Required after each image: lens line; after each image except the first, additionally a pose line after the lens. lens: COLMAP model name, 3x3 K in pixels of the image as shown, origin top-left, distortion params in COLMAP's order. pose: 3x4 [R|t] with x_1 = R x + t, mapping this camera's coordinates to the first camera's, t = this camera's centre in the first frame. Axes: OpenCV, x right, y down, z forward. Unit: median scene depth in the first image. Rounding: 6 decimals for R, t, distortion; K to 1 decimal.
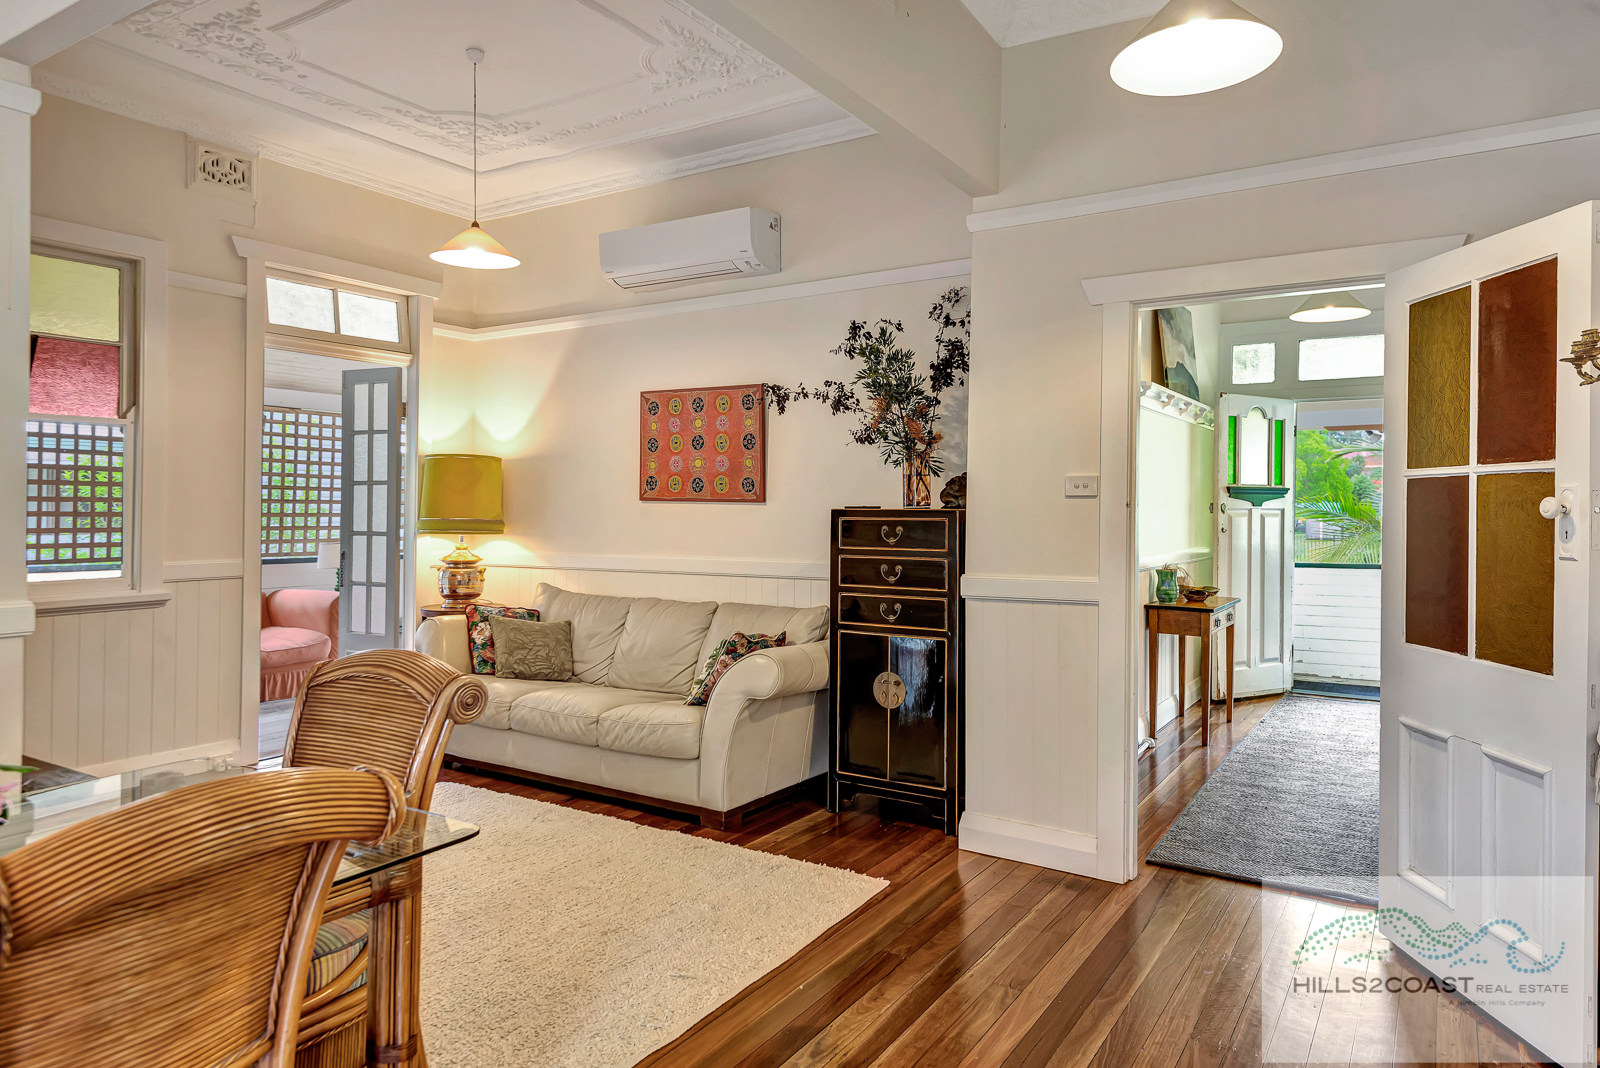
lens RADIAL K [[1009.8, 0, 816.7], [0, 1009.8, 508.8], [0, 0, 1]] dist [0.041048, -0.031348]
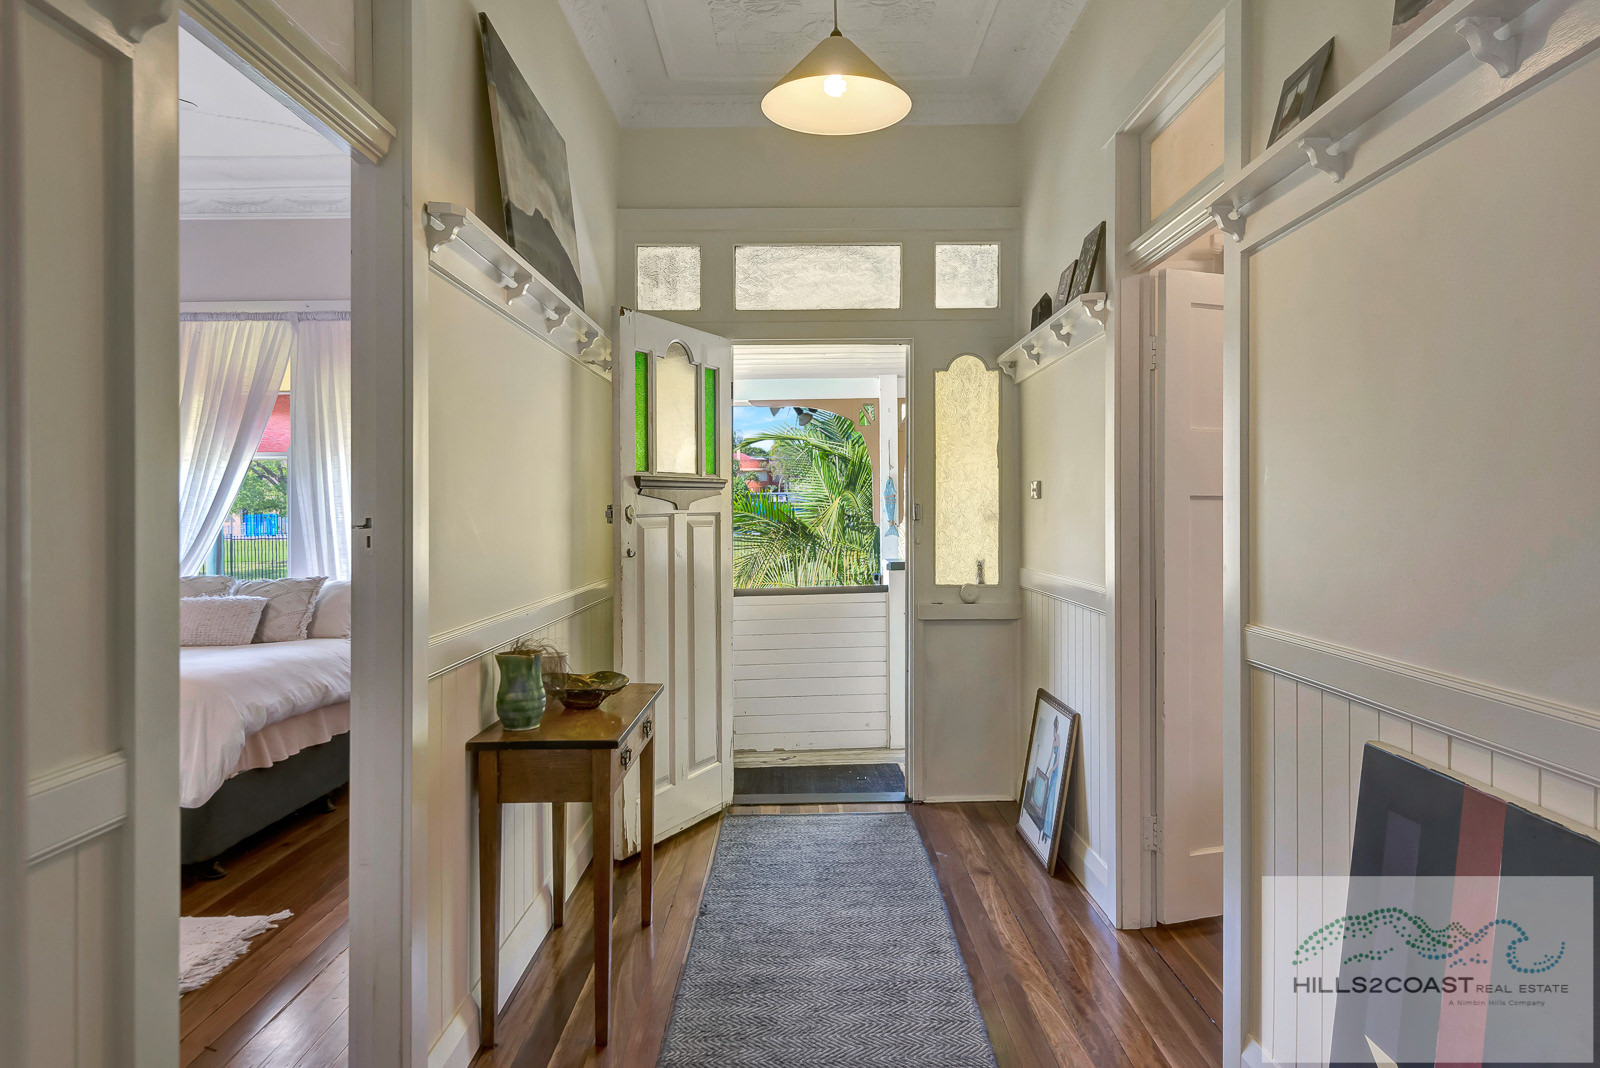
lens RADIAL K [[1009.8, 0, 816.7], [0, 1009.8, 508.8], [0, 0, 1]] dist [0.041048, -0.031348]
pose [[0.838781, -0.014569, 0.544273, 0.215056], [0.014813, 0.999883, 0.003935, -0.004919], [-0.544267, 0.004761, 0.838899, 0.557816]]
